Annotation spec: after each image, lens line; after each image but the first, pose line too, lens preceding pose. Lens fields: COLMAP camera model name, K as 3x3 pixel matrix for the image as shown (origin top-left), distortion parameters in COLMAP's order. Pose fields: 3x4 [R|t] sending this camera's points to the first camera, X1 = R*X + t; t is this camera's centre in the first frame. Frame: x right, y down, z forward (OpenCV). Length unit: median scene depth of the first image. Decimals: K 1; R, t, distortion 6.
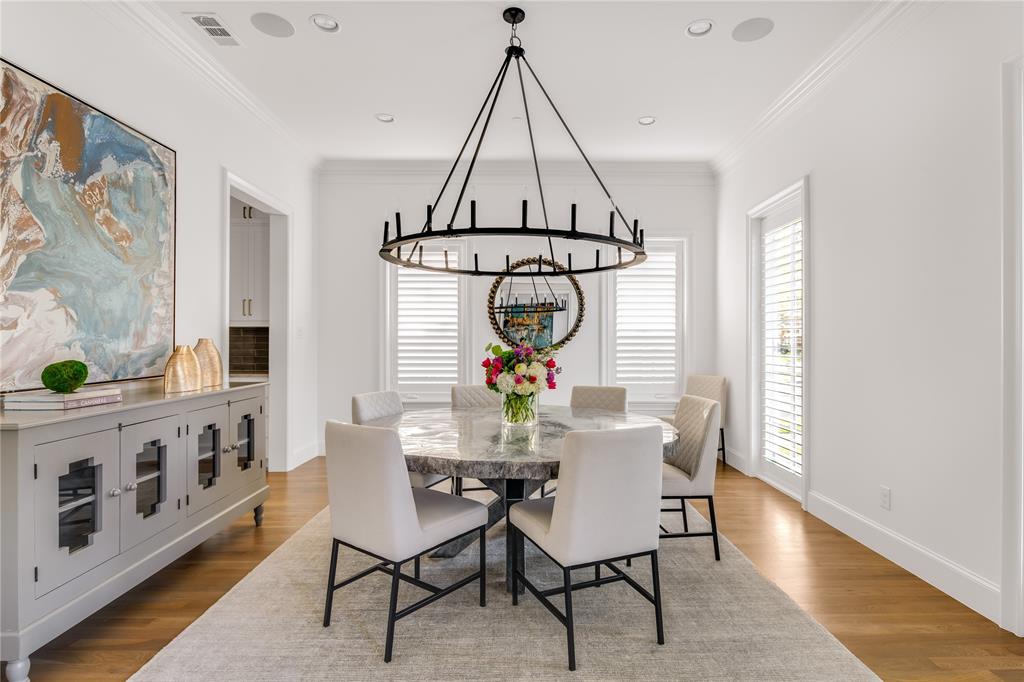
lens RADIAL K [[520.0, 0, 512.0], [0, 520.0, 341.0], [0, 0, 1]] dist [-0.002132, -0.001906]
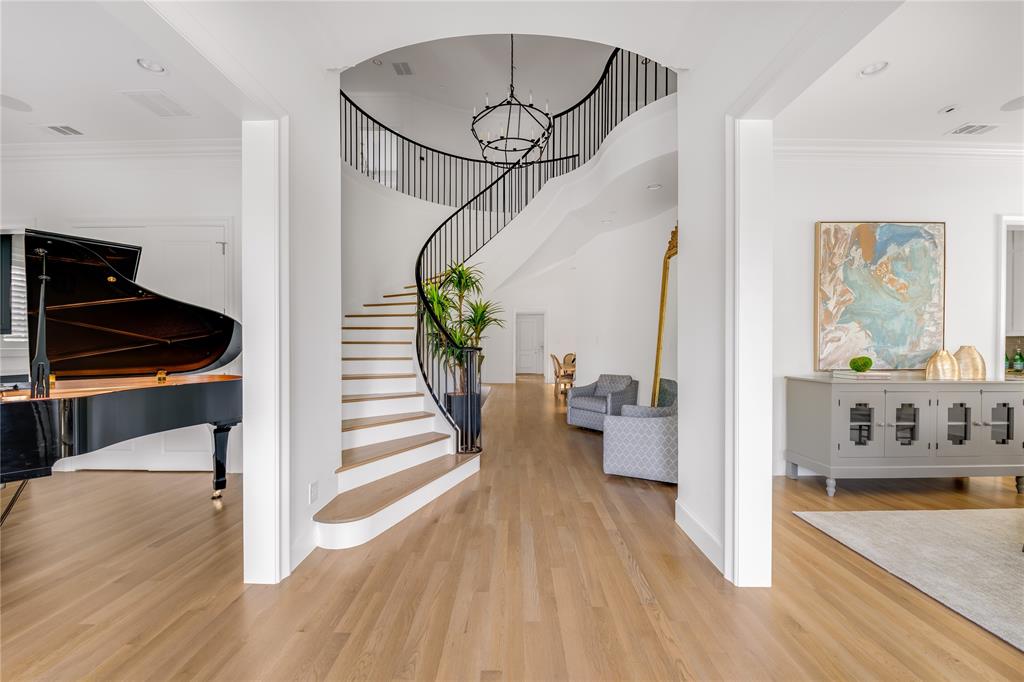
lens RADIAL K [[393.8, 0, 513.1], [0, 393.8, 345.7], [0, 0, 1]] dist [-0.021171, -0.000532]
pose [[0.019243, 0.001499, -0.999814, 0.537239], [-0.004074, 0.999991, 0.001421, -0.001990], [0.999807, 0.004046, 0.019249, -0.340050]]
